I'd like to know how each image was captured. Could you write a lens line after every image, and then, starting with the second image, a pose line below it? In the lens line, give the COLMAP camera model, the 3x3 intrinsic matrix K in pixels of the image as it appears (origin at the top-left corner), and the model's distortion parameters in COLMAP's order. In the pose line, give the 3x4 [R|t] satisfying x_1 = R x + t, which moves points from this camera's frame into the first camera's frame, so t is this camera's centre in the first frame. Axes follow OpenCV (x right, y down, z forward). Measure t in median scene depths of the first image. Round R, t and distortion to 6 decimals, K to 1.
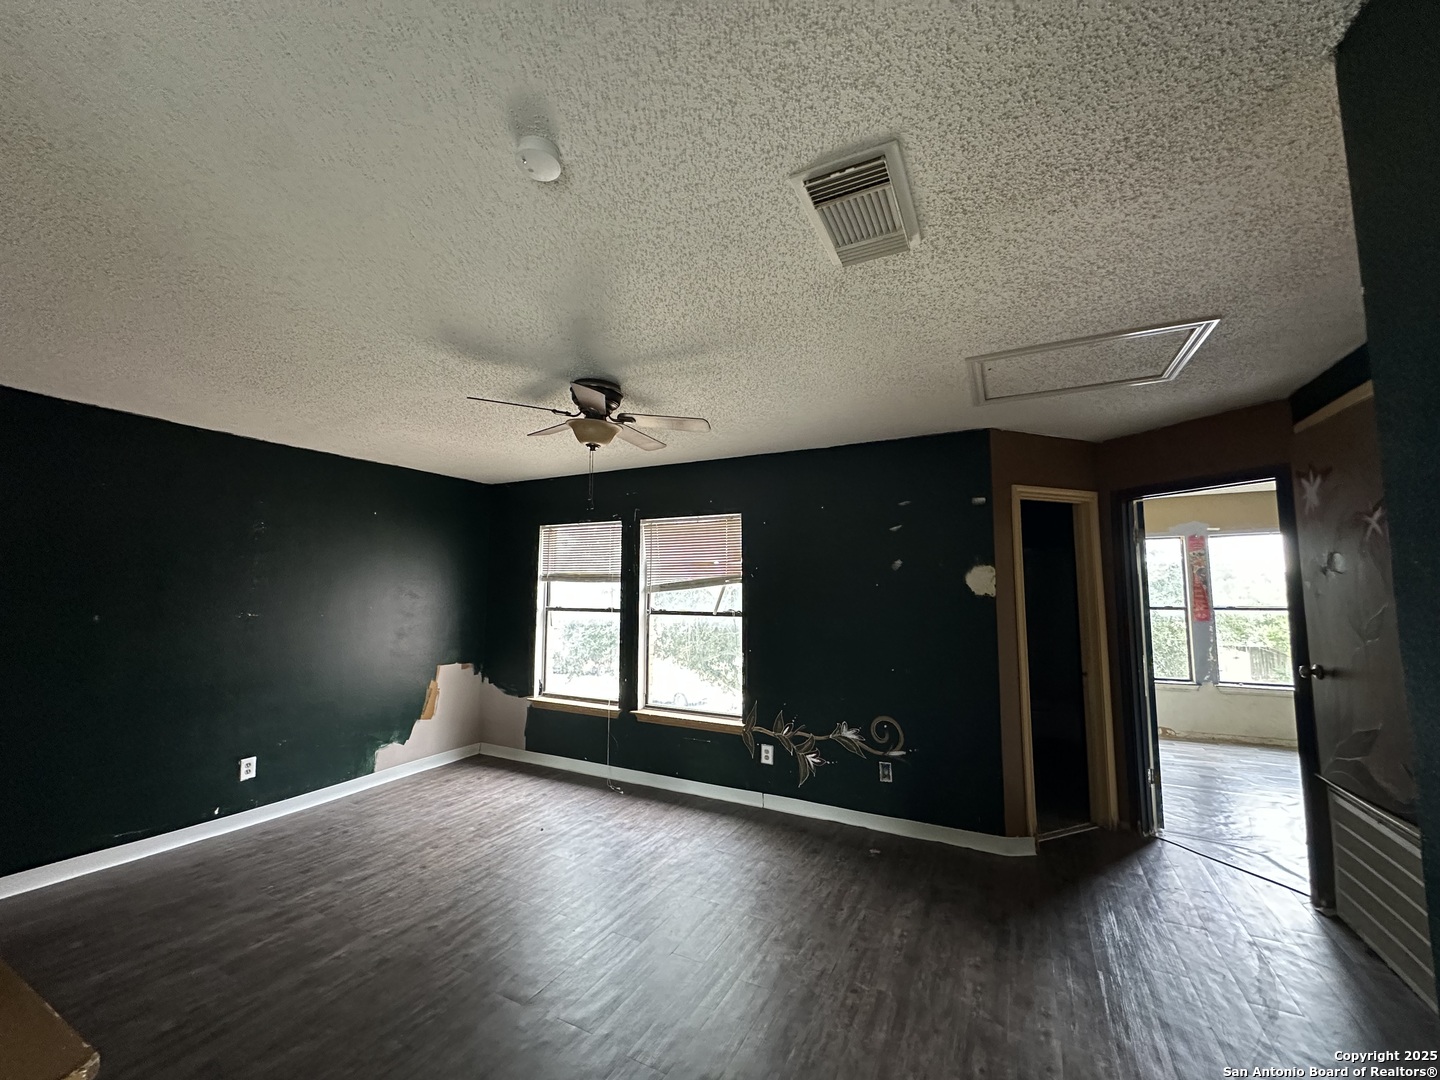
lens RADIAL K [[575.0, 0, 719.5], [0, 575.0, 536.5], [0, 0, 1]] dist [-0.005799, 0.001732]
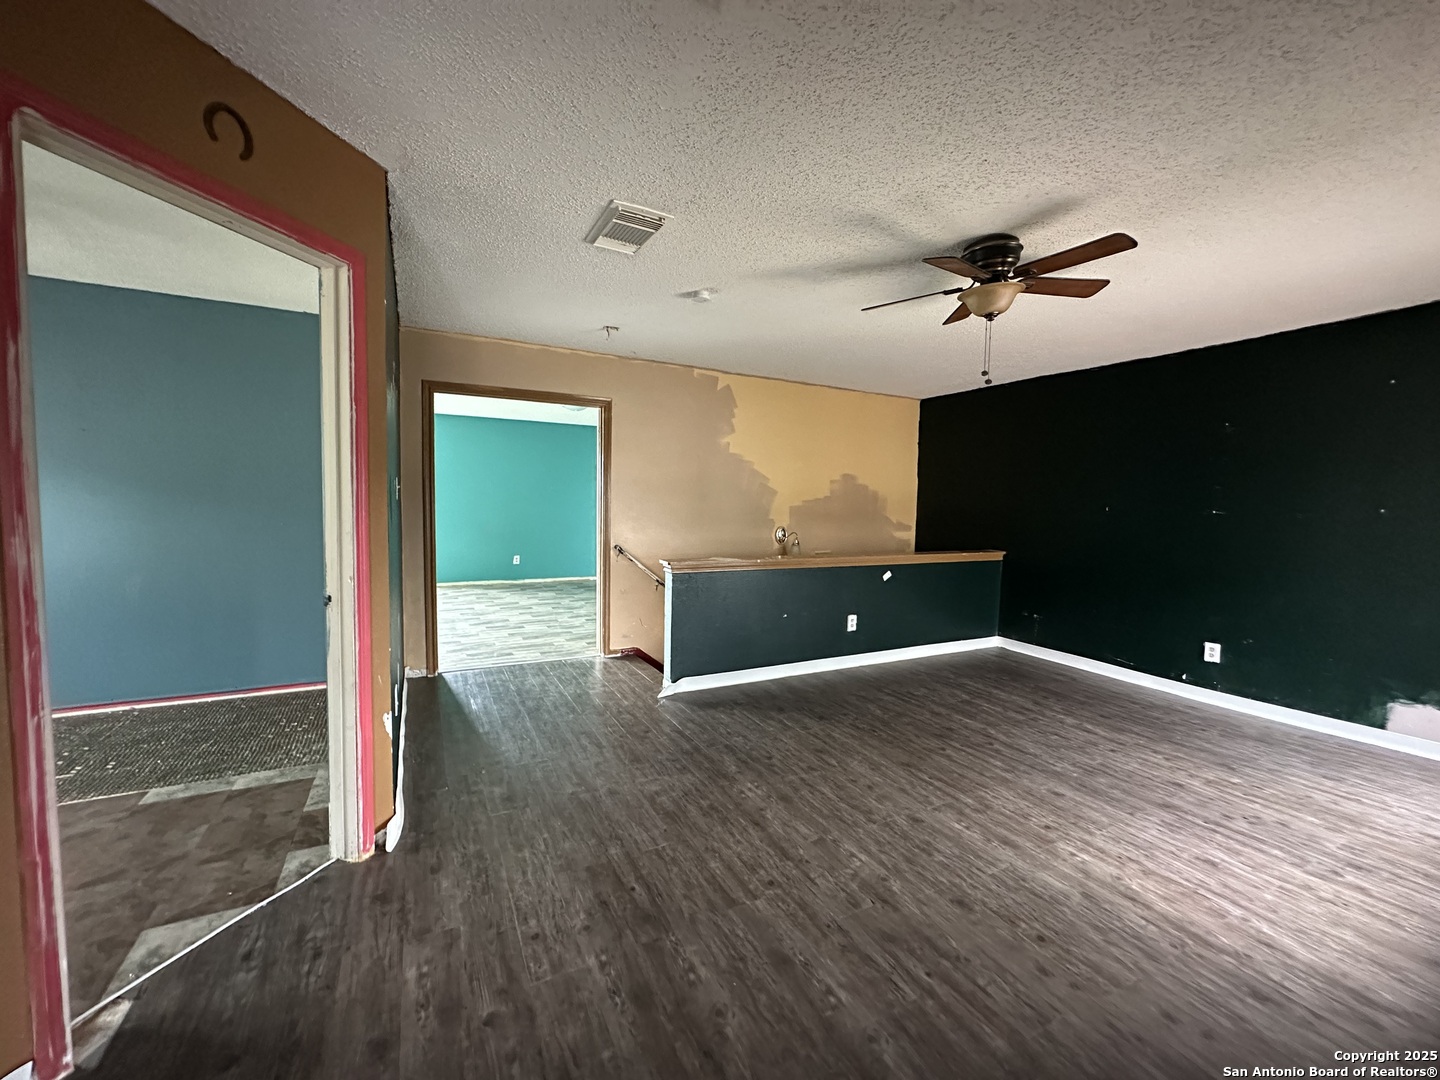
lens RADIAL K [[575.0, 0, 721.4], [0, 575.0, 538.9], [0, 0, 1]] dist [-0.005799, 0.001732]
pose [[-0.570846, 0.038851, -0.820137, 0.638860], [0.057108, 0.998339, 0.007543, 0.135785], [0.819069, -0.042530, -0.572117, 0.926908]]
